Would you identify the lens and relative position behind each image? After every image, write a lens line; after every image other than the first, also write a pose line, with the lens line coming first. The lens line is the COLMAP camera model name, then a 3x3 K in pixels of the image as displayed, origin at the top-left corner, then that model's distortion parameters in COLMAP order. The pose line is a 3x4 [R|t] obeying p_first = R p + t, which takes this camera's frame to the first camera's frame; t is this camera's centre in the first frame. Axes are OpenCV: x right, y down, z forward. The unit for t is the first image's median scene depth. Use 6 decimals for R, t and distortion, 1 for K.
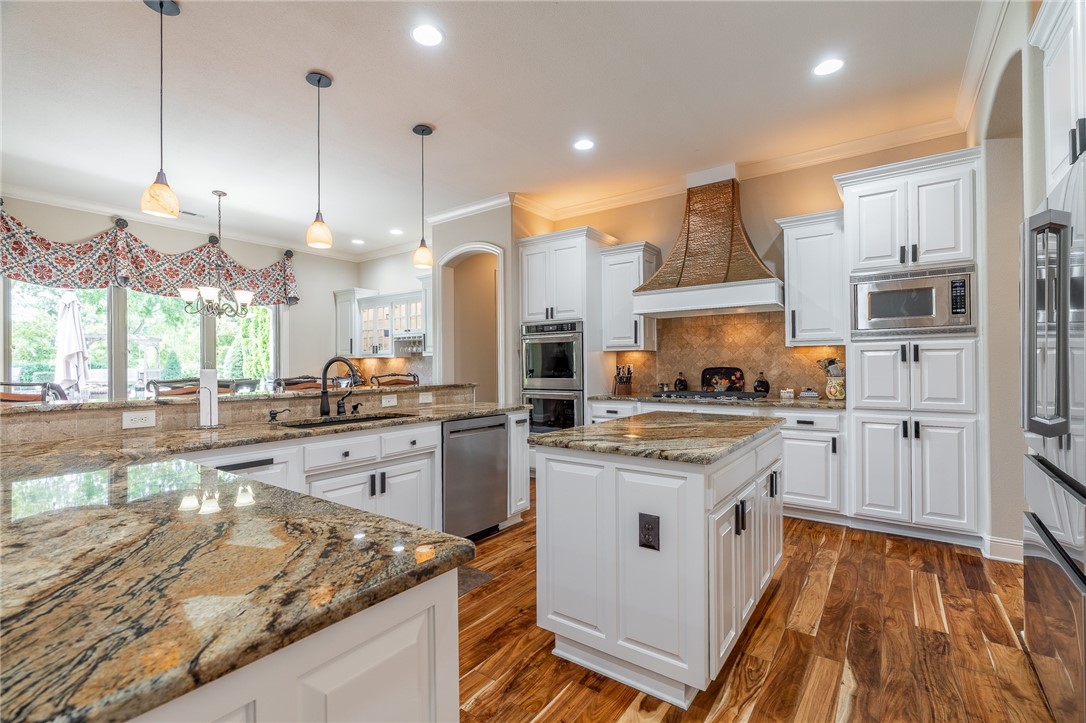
lens RADIAL K [[487.5, 0, 547.9], [0, 487.5, 366.0], [0, 0, 1]] dist [-0.009939, 0.003198]
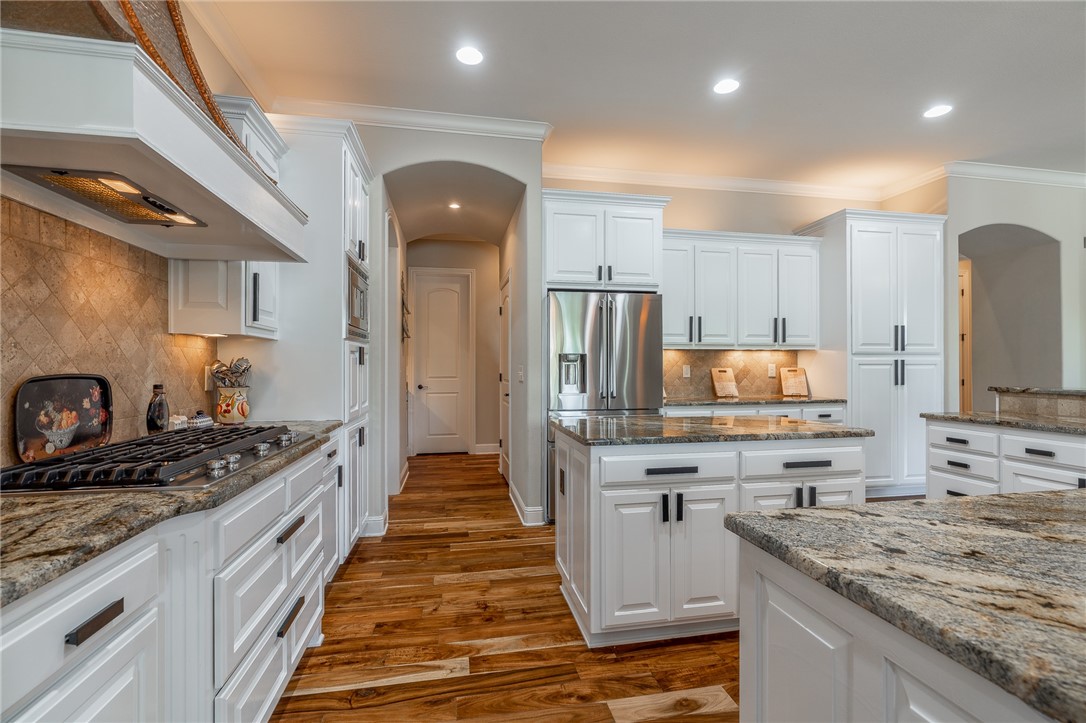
lens RADIAL K [[487.5, 0, 543.9], [0, 487.5, 360.6], [0, 0, 1]] dist [-0.009939, 0.003198]
pose [[-0.724413, 0.017439, 0.689145, -0.117927], [0.008018, 0.999826, -0.016872, 0.001019], [-0.689319, -0.006696, -0.724427, 1.029097]]
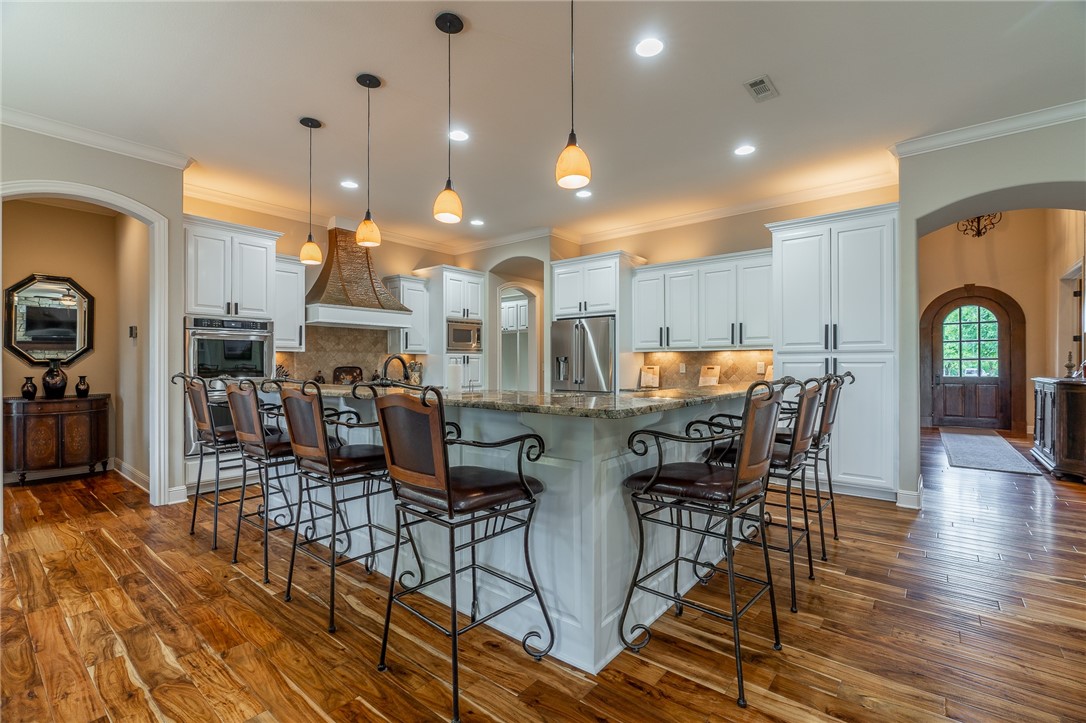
lens RADIAL K [[487.5, 0, 548.9], [0, 487.5, 363.1], [0, 0, 1]] dist [-0.009939, 0.003198]
pose [[0.063502, 0.010285, 0.997929, -0.971496], [0.001614, 0.999945, -0.010408, 0.008300], [-0.997980, 0.002271, 0.063482, 0.360891]]
